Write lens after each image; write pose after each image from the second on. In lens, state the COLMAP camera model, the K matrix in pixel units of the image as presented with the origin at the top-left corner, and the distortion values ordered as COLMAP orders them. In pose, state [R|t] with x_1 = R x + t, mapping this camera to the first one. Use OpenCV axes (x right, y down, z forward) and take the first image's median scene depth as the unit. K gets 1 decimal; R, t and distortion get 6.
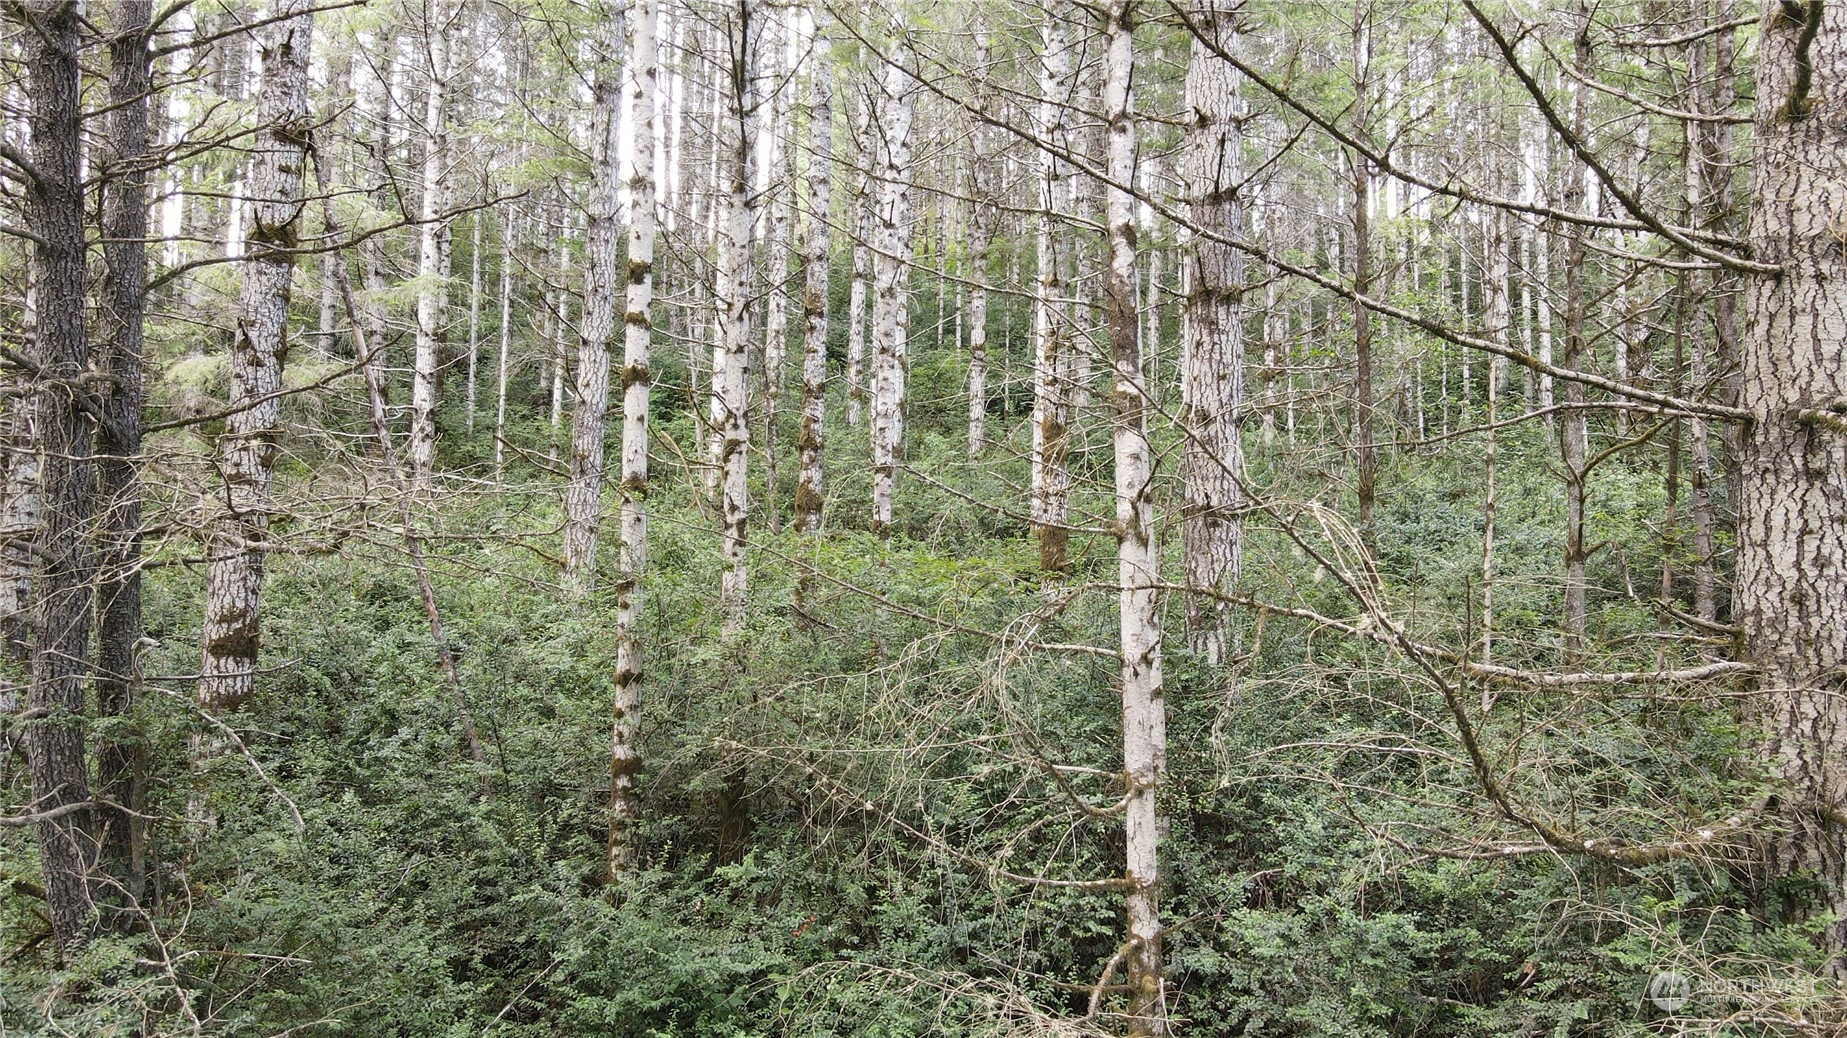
lens RADIAL K [[1304.7, 0, 921.7], [0, 1304.7, 518.0], [0, 0, 1]] dist [-0.009745, 0.025481]
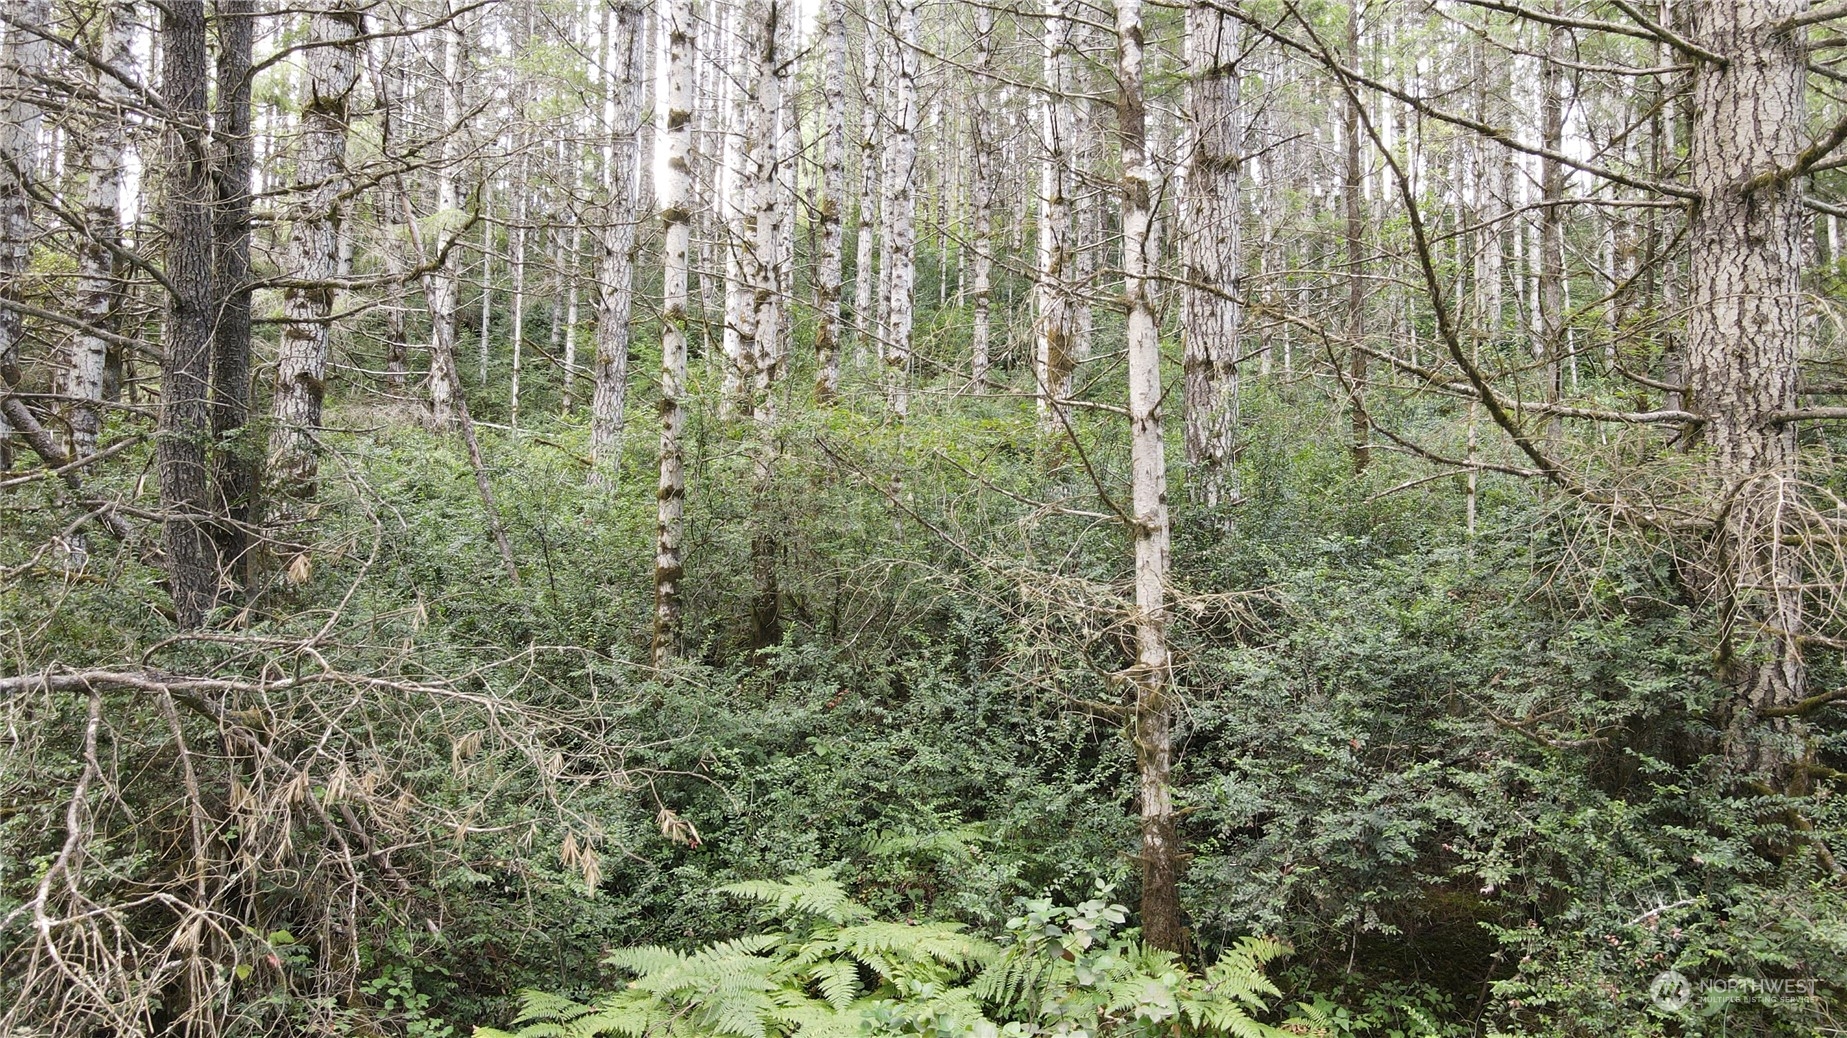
lens RADIAL K [[1304.7, 0, 921.1], [0, 1304.7, 521.3], [0, 0, 1]] dist [-0.009745, 0.025481]
pose [[0.999999, -0.000941, 0.000898, -0.016669], [0.000938, 0.999992, 0.003958, 0.124996], [-0.000902, -0.003957, 0.999992, -0.069598]]
